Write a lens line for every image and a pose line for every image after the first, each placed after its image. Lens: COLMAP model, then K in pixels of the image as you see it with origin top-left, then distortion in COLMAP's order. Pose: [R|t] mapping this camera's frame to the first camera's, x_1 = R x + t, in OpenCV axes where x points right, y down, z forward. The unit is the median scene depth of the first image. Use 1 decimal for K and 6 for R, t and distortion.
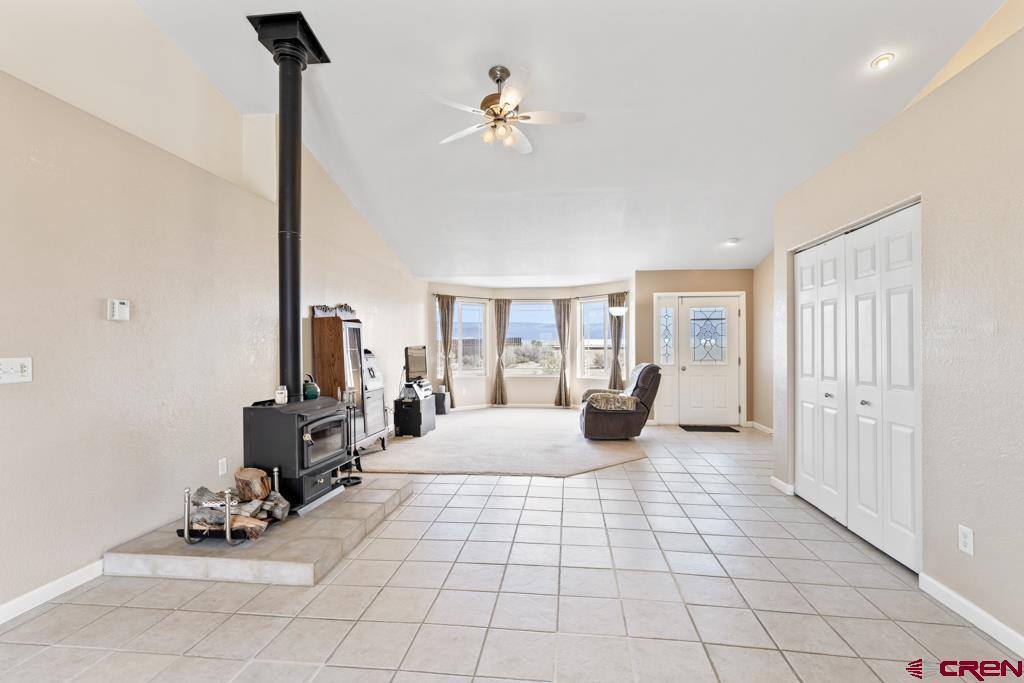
lens RADIAL K [[472.1, 0, 513.7], [0, 472.1, 357.3], [0, 0, 1]] dist [0.000038, -0.000223]
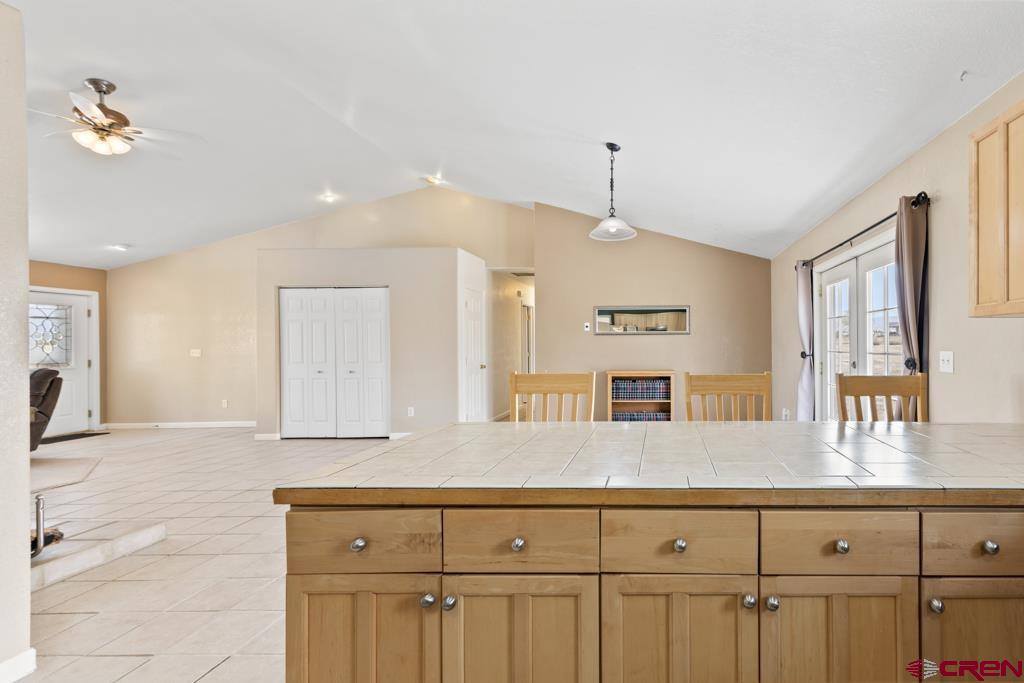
lens RADIAL K [[472.1, 0, 513.7], [0, 472.1, 357.3], [0, 0, 1]] dist [0.000038, -0.000223]
pose [[0.185128, -0.023375, 0.982436, -0.431550], [0.028919, 0.999414, 0.018330, 0.004851], [-0.982289, 0.025017, 0.185695, -0.038309]]
